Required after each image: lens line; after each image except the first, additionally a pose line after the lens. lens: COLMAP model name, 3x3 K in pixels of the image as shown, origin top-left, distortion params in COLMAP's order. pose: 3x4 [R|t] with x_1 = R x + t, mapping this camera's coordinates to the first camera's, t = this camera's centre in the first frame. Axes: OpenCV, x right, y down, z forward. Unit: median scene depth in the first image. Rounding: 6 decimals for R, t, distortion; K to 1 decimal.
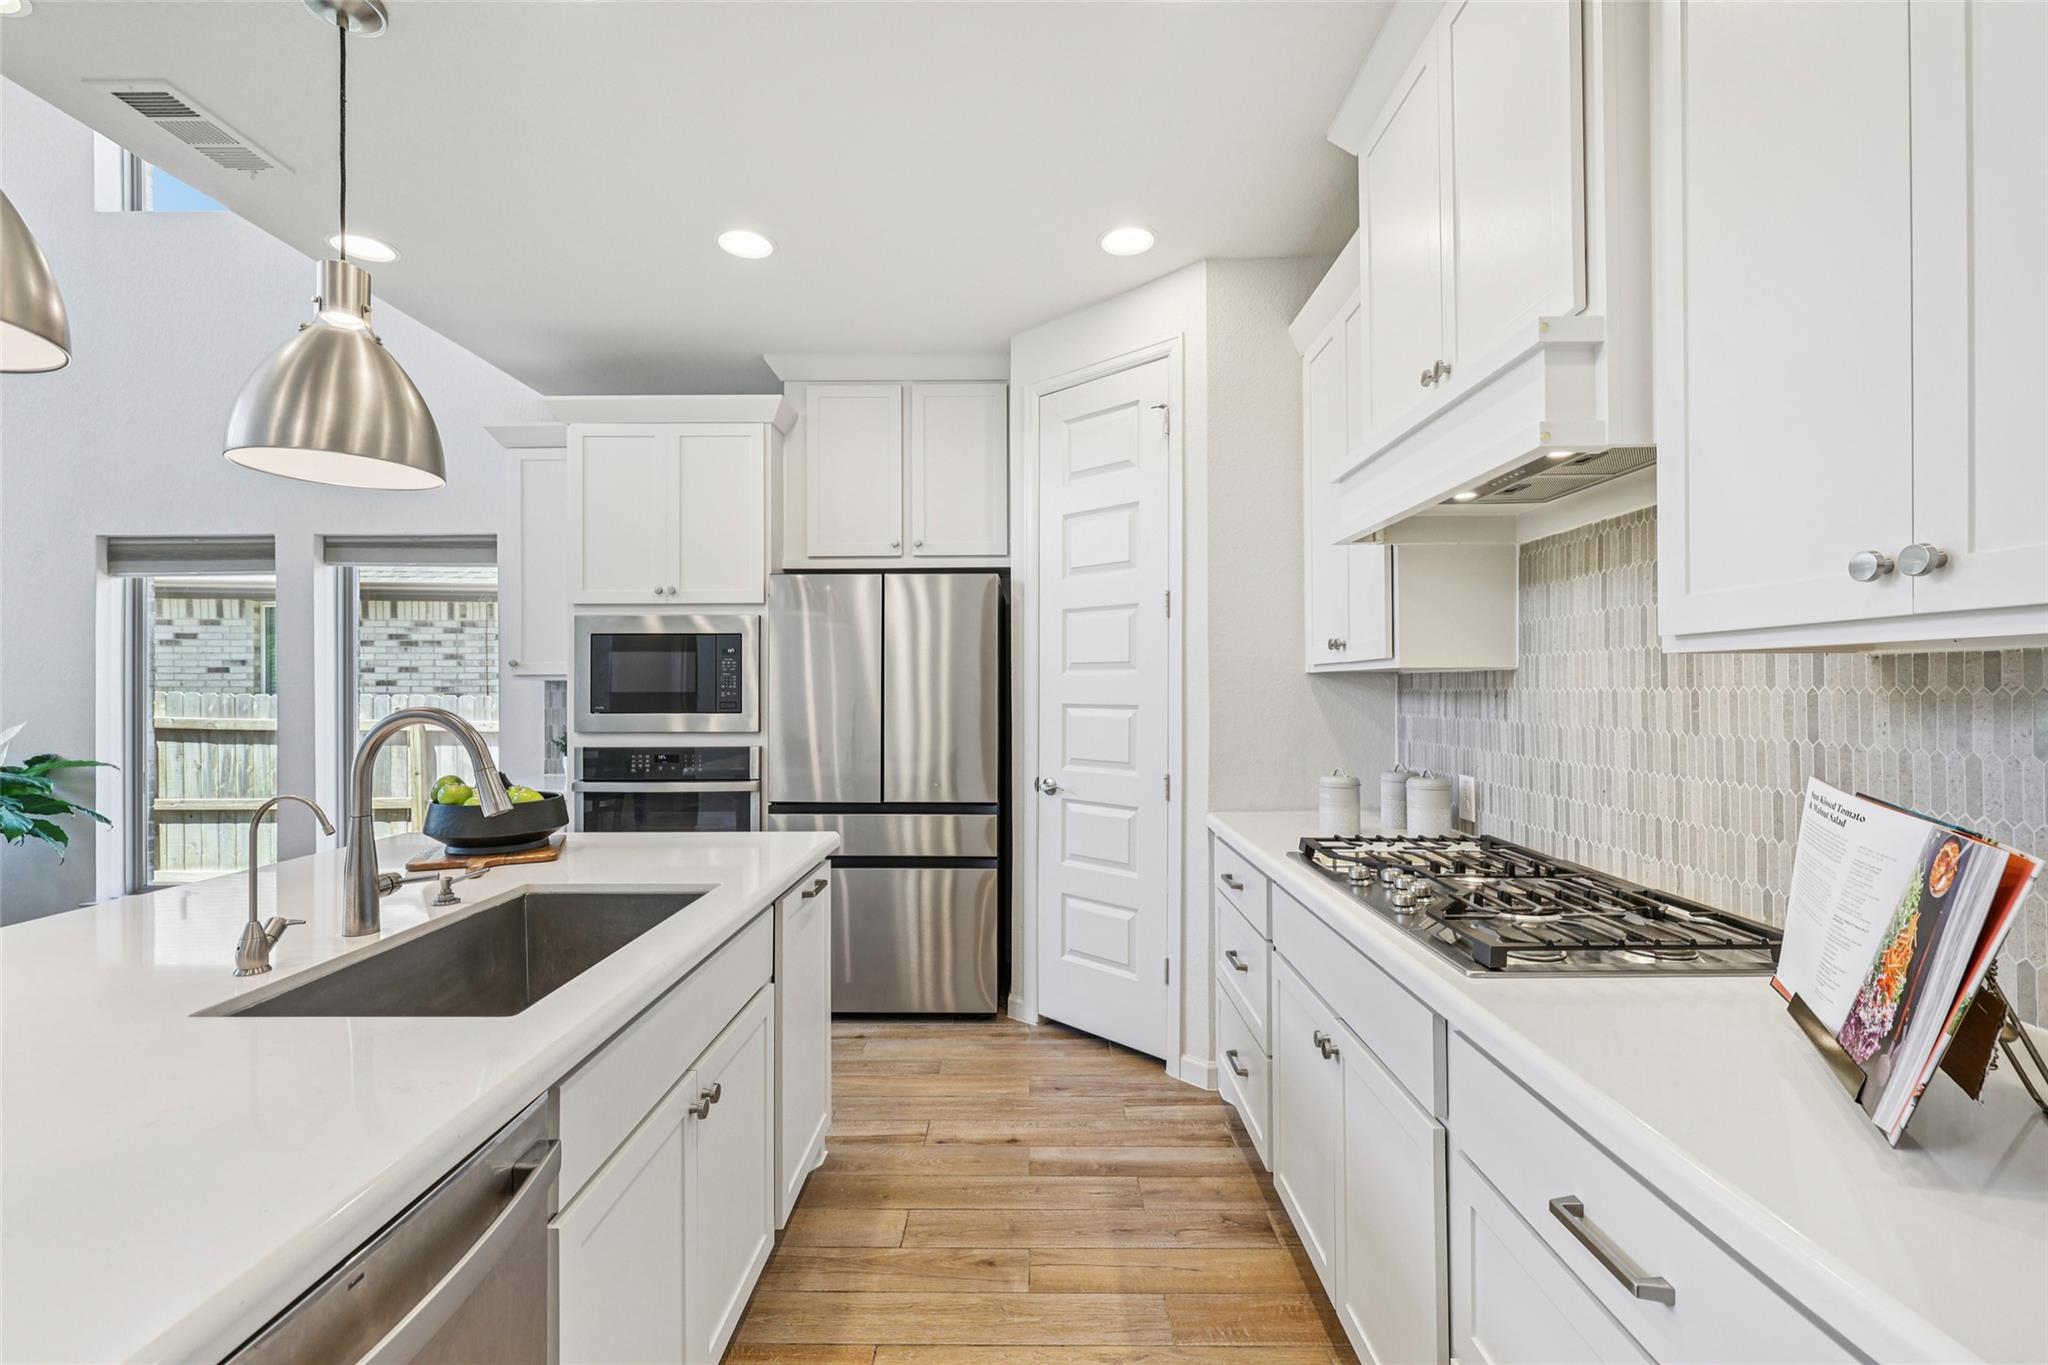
lens RADIAL K [[874.1, 0, 1028.8], [0, 874.1, 682.6], [0, 0, 1]] dist [-0.000479, -0.000013]
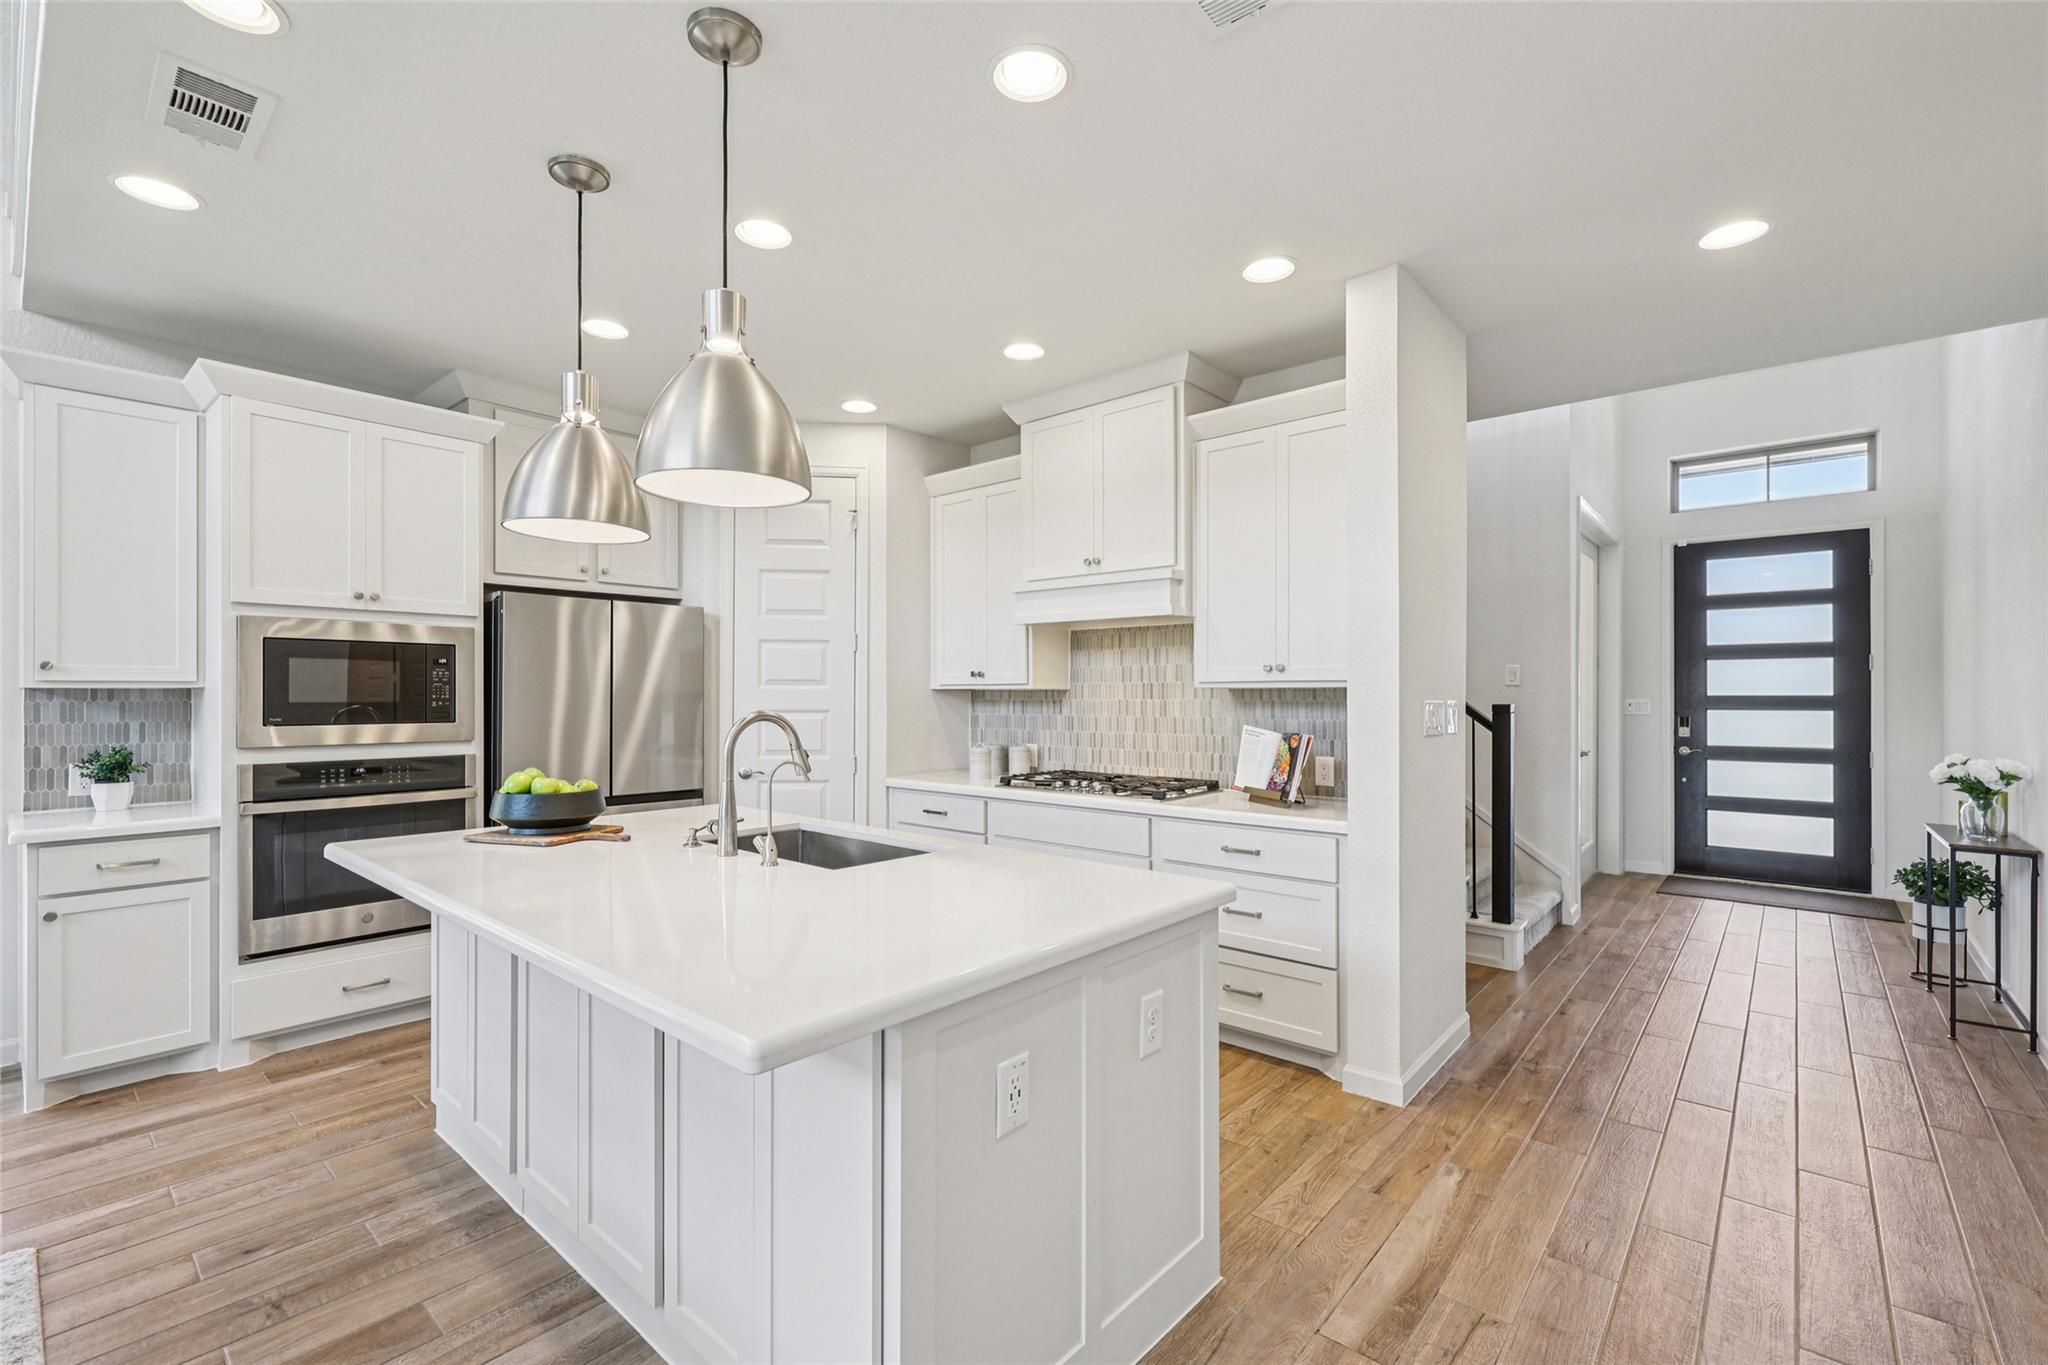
lens RADIAL K [[885.7, 0, 1028.3], [0, 885.7, 694.5], [0, 0, 1]] dist [-0.000614, 0.000091]
pose [[0.649012, 0.003930, 0.760768, -0.865677], [-0.006567, 0.999978, 0.000436, -0.003319], [-0.760750, -0.005279, 0.649024, -0.233024]]
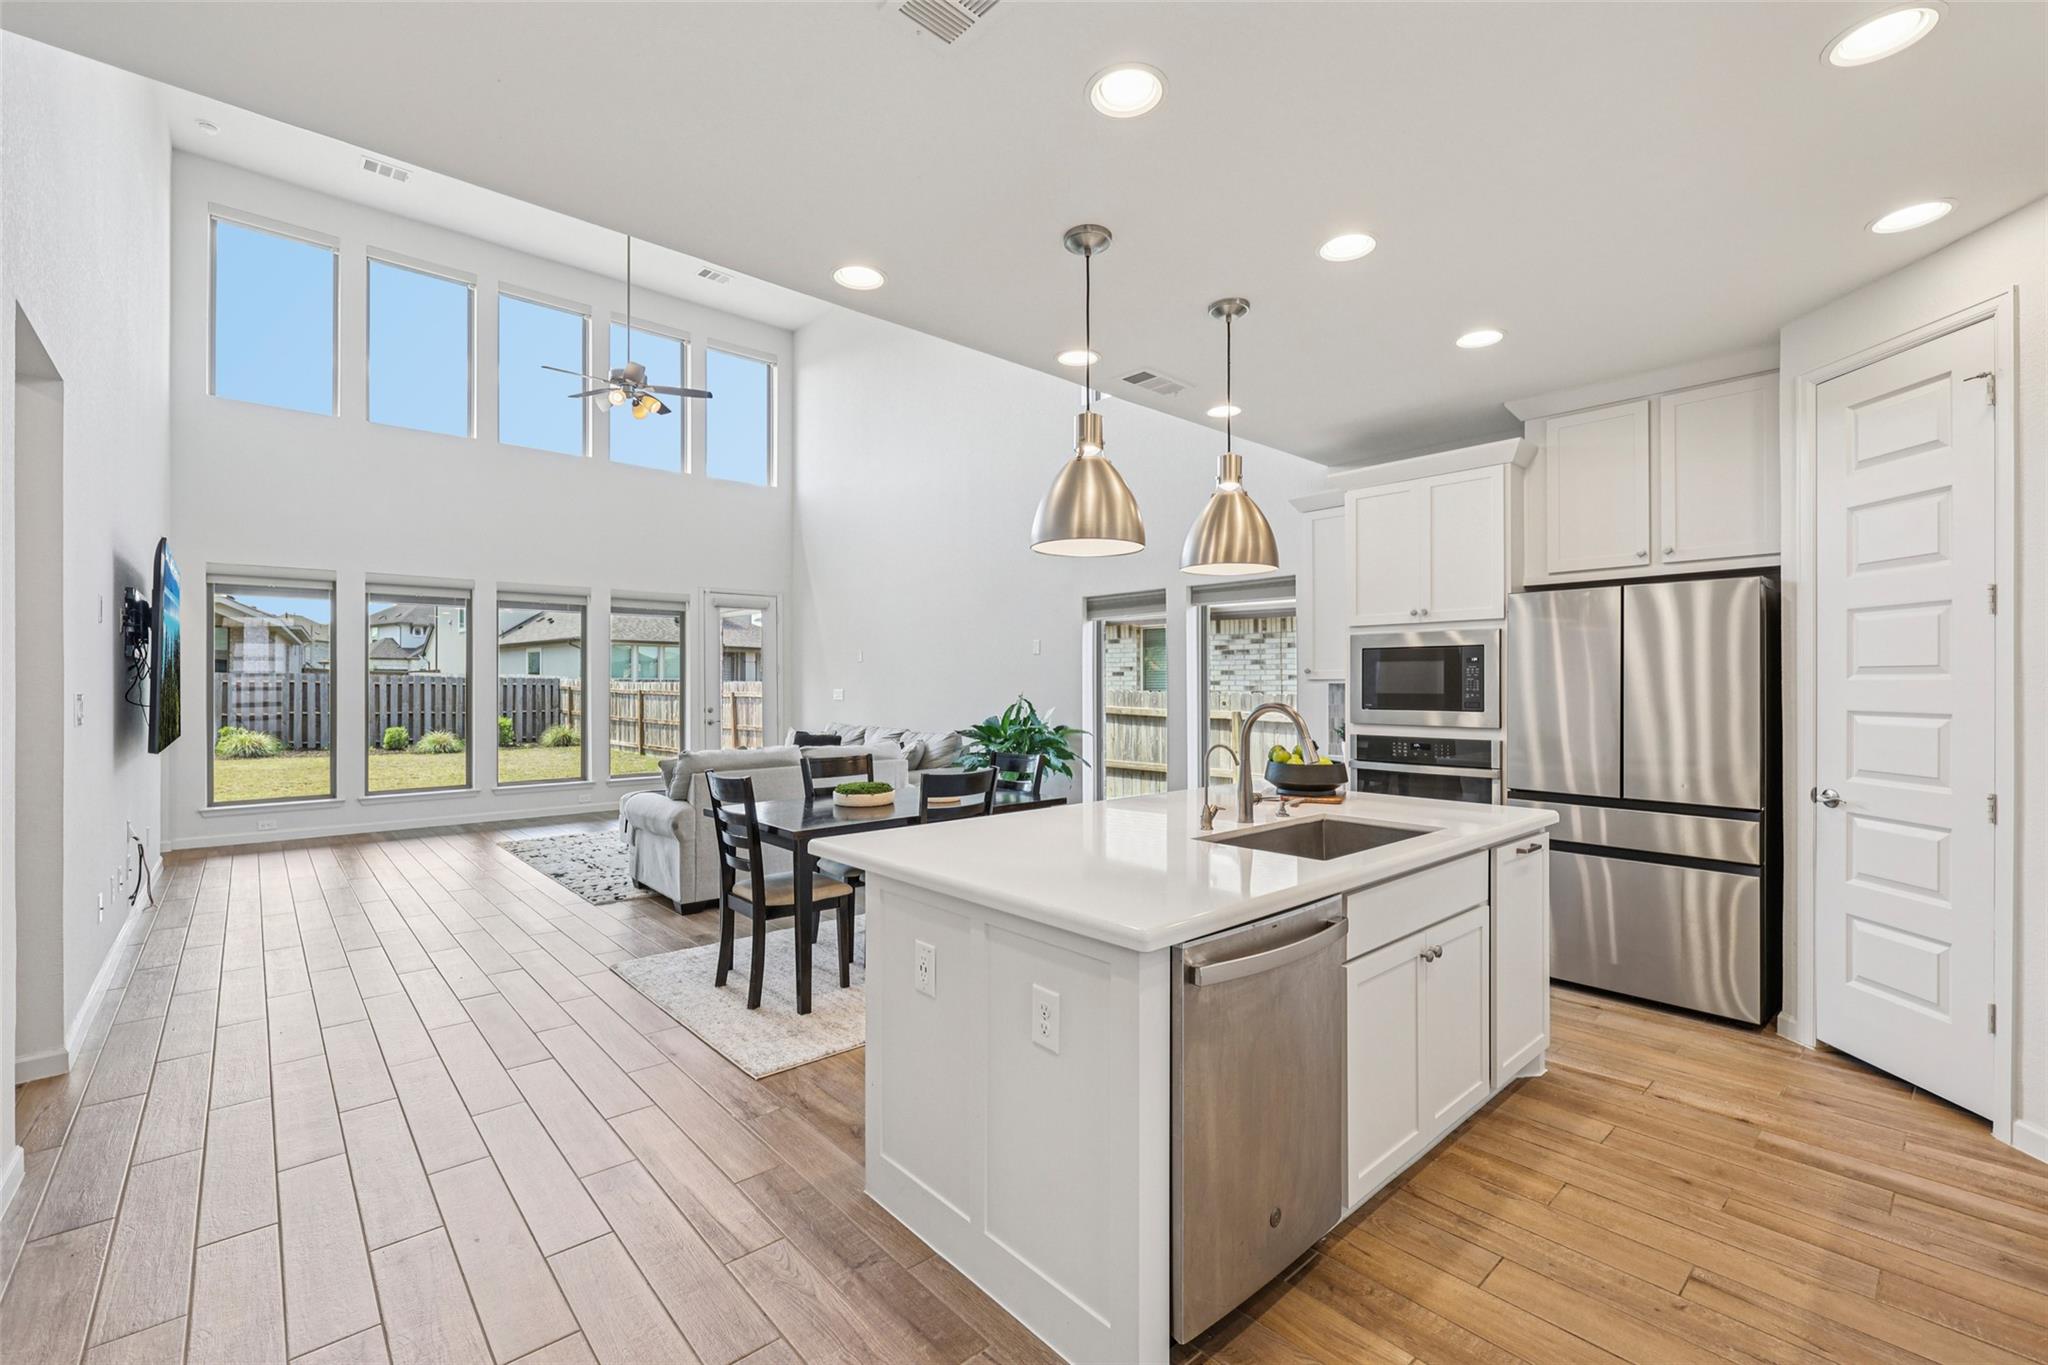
lens RADIAL K [[868.9, 0, 1031.3], [0, 868.9, 679.4], [0, 0, 1]] dist [0.002955, -0.000465]
pose [[0.675919, -0.001838, -0.736974, 0.161239], [0.000609, 0.999998, -0.001935, -0.009201], [0.736976, 0.000859, 0.675919, -0.320543]]
